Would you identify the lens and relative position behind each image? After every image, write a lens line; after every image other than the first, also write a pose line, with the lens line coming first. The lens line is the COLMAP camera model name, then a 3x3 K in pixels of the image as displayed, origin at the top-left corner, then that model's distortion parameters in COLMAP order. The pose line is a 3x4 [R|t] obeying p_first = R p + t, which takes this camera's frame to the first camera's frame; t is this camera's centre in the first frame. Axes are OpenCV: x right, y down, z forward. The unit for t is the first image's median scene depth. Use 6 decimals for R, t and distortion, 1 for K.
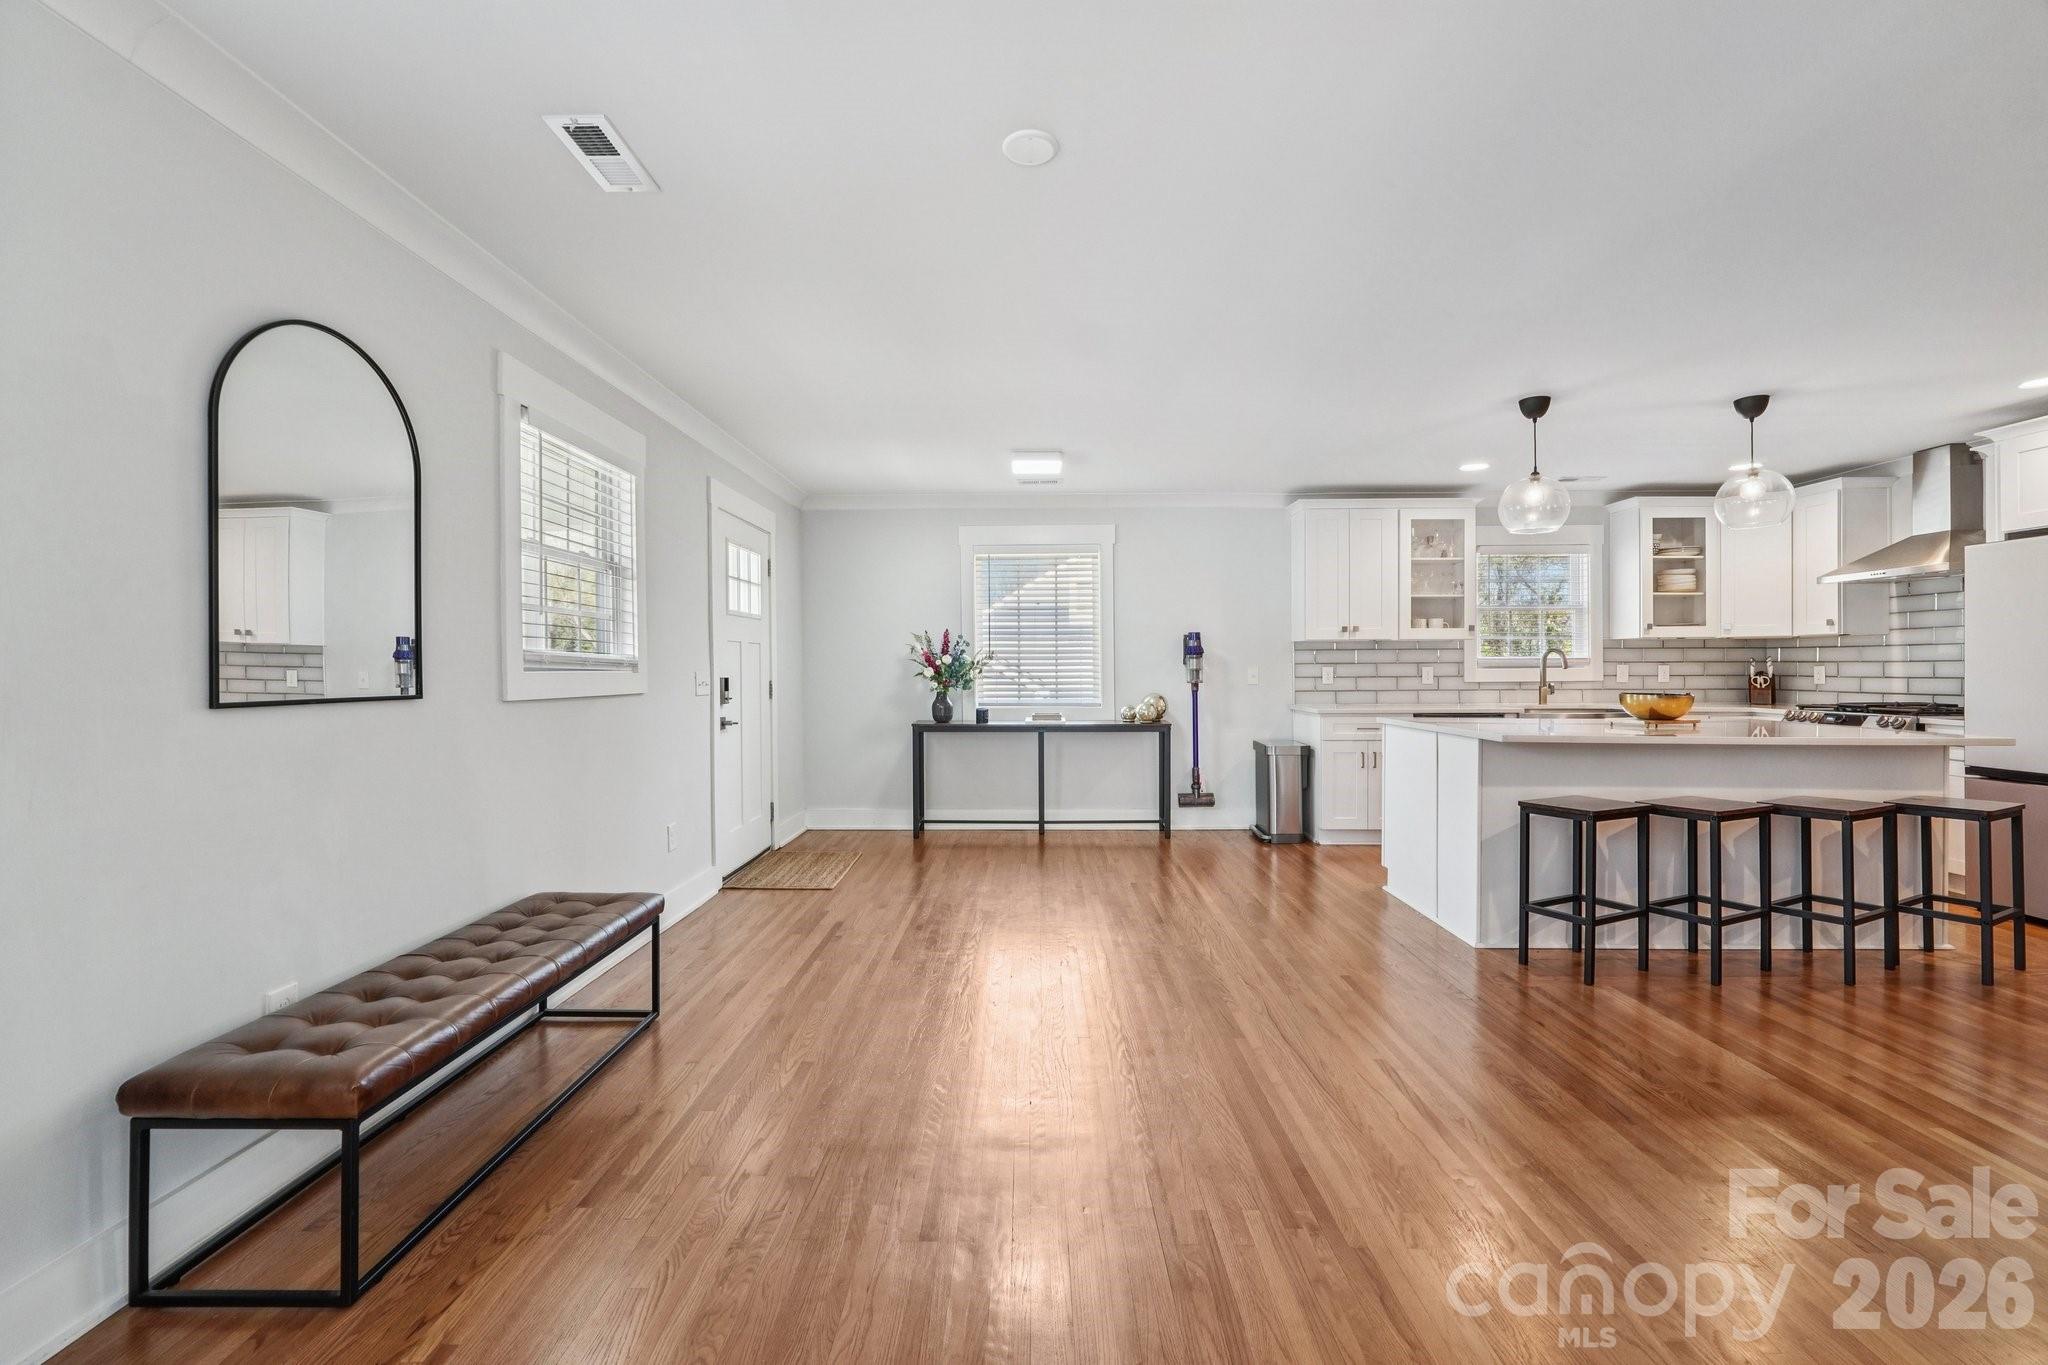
lens RADIAL K [[871.4, 0, 1031.8], [0, 871.4, 666.0], [0, 0, 1]] dist [-0.007065, 0.000244]
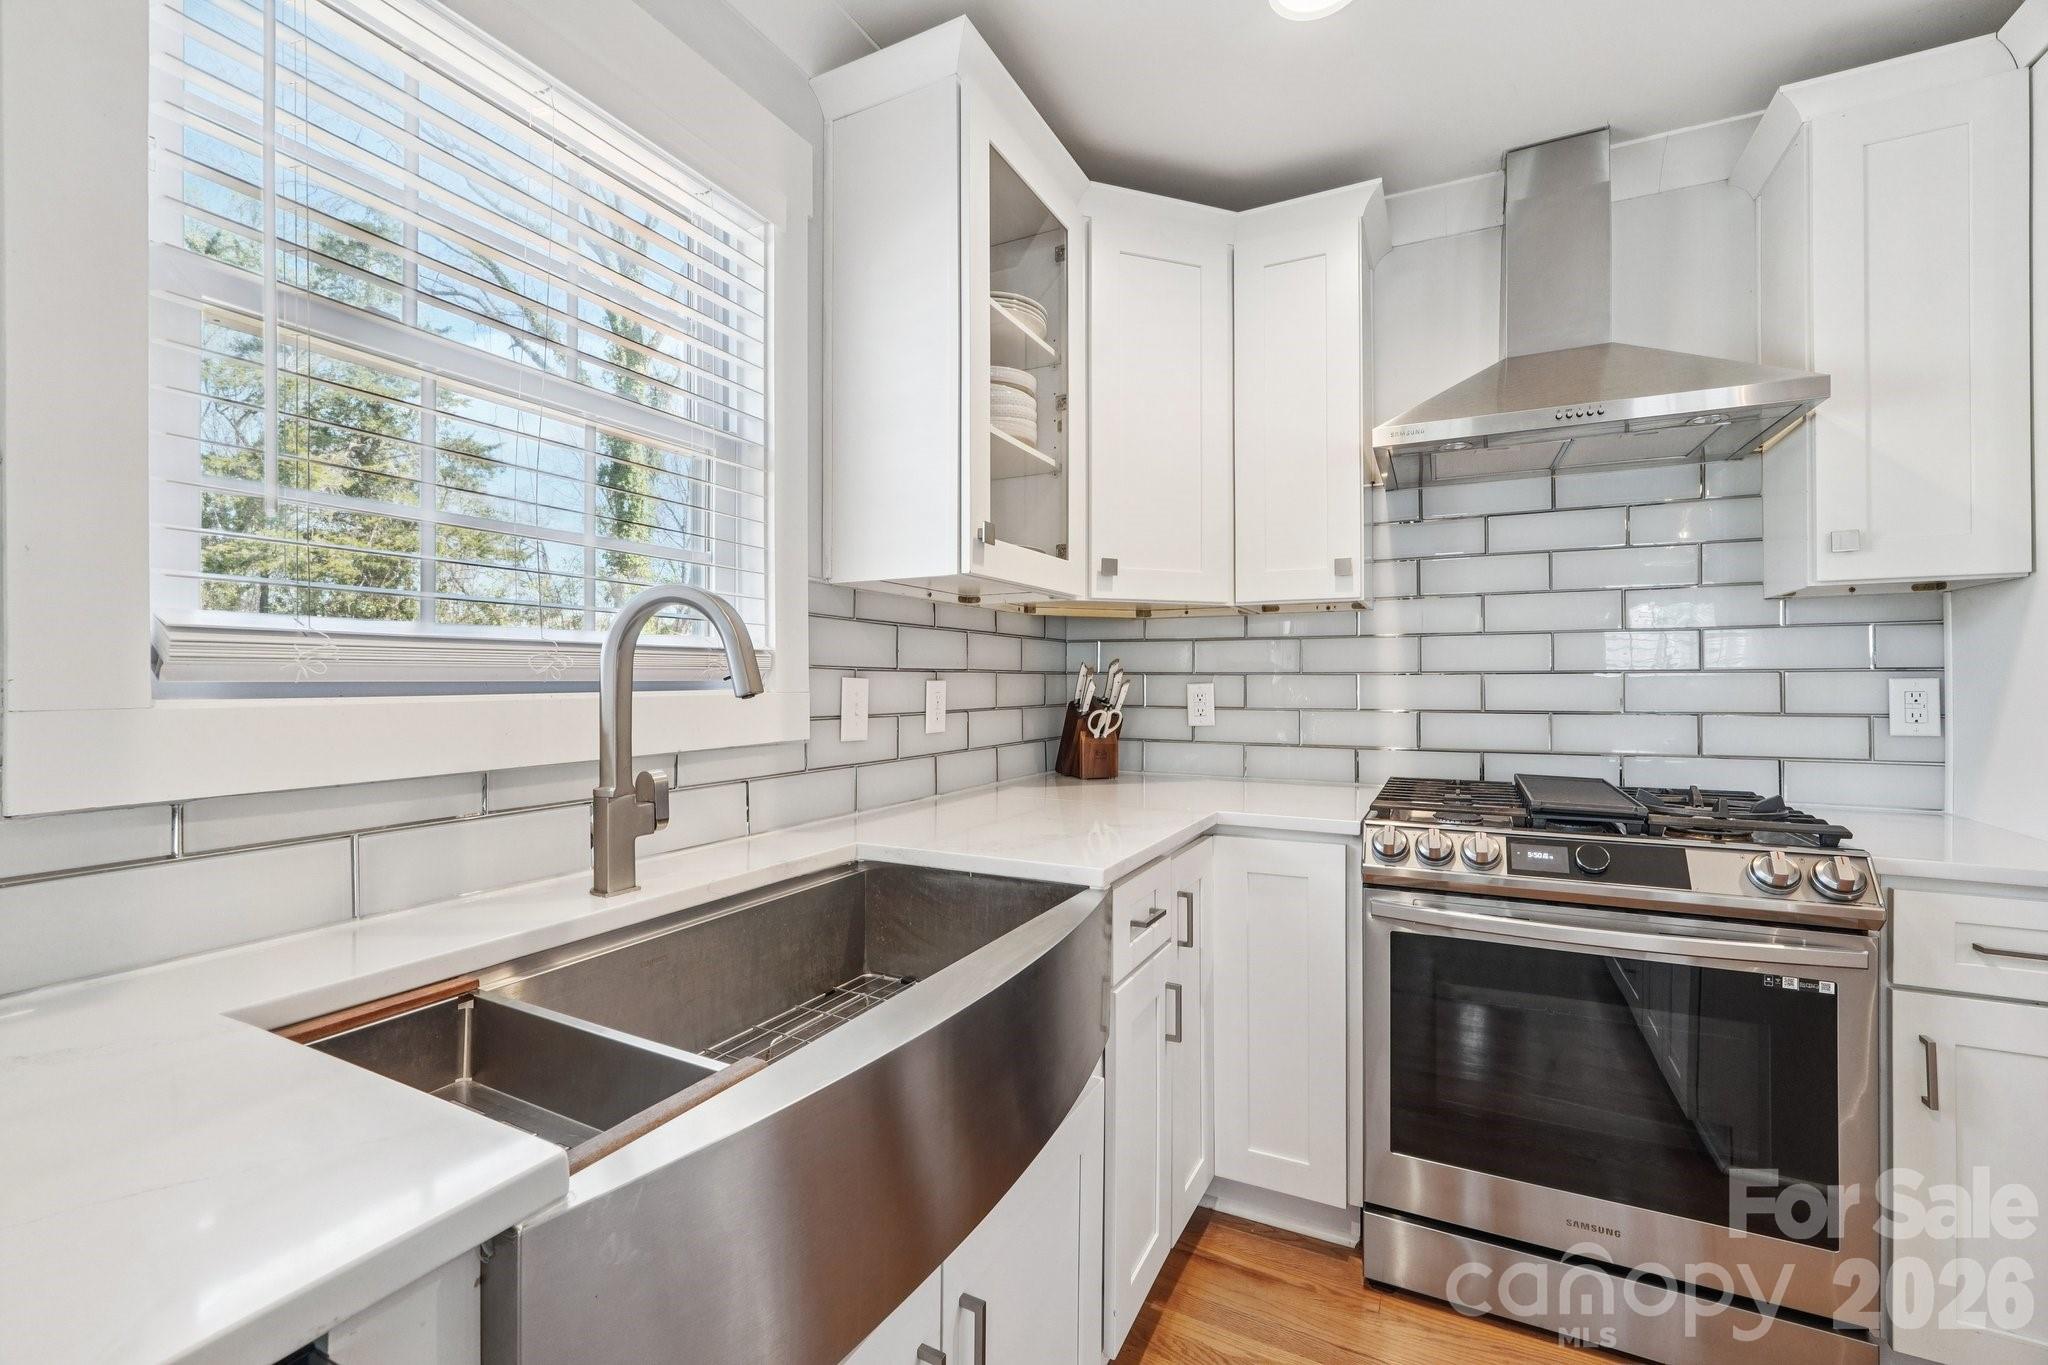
lens RADIAL K [[869.6, 0, 1023.2], [0, 869.6, 674.4], [0, 0, 1]] dist [-0.003129, 0.000207]
pose [[0.447955, 0.010471, 0.893995, 0.467663], [-0.004515, 0.999945, -0.009450, -0.000079], [-0.894044, 0.000197, 0.447978, 0.850613]]
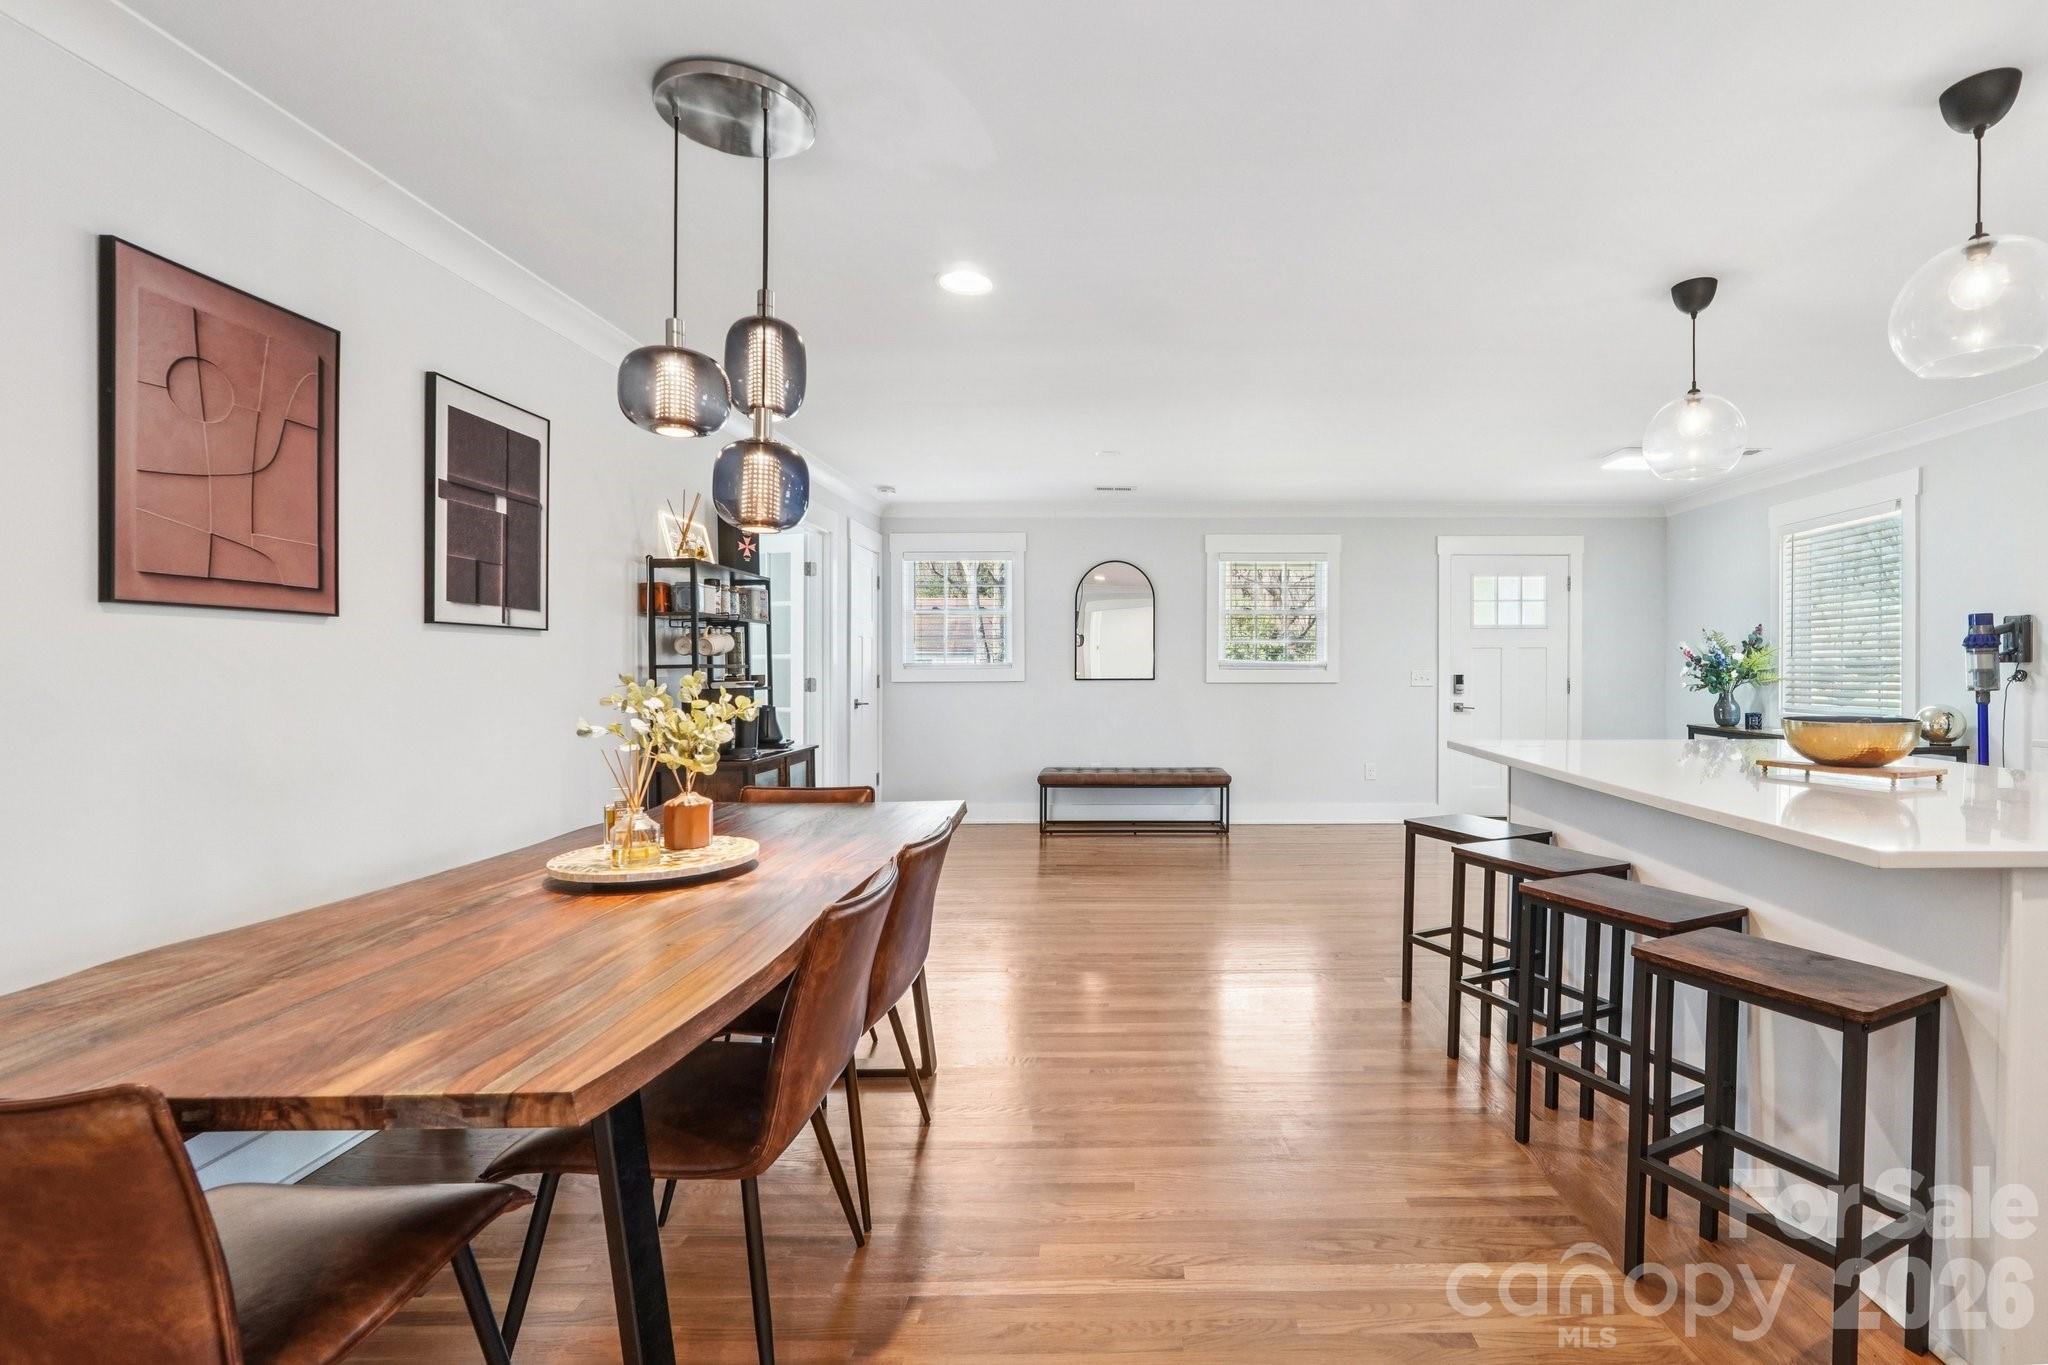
lens RADIAL K [[920.5, 0, 1123.3], [0, 920.5, 684.6], [0, 0, 1]] dist [-0.010269, -0.000023]
pose [[0.012012, 0.022704, -0.999670, 0.866600], [0.001148, 0.999741, 0.022719, -0.004674], [0.999927, -0.001421, 0.011983, 0.357574]]
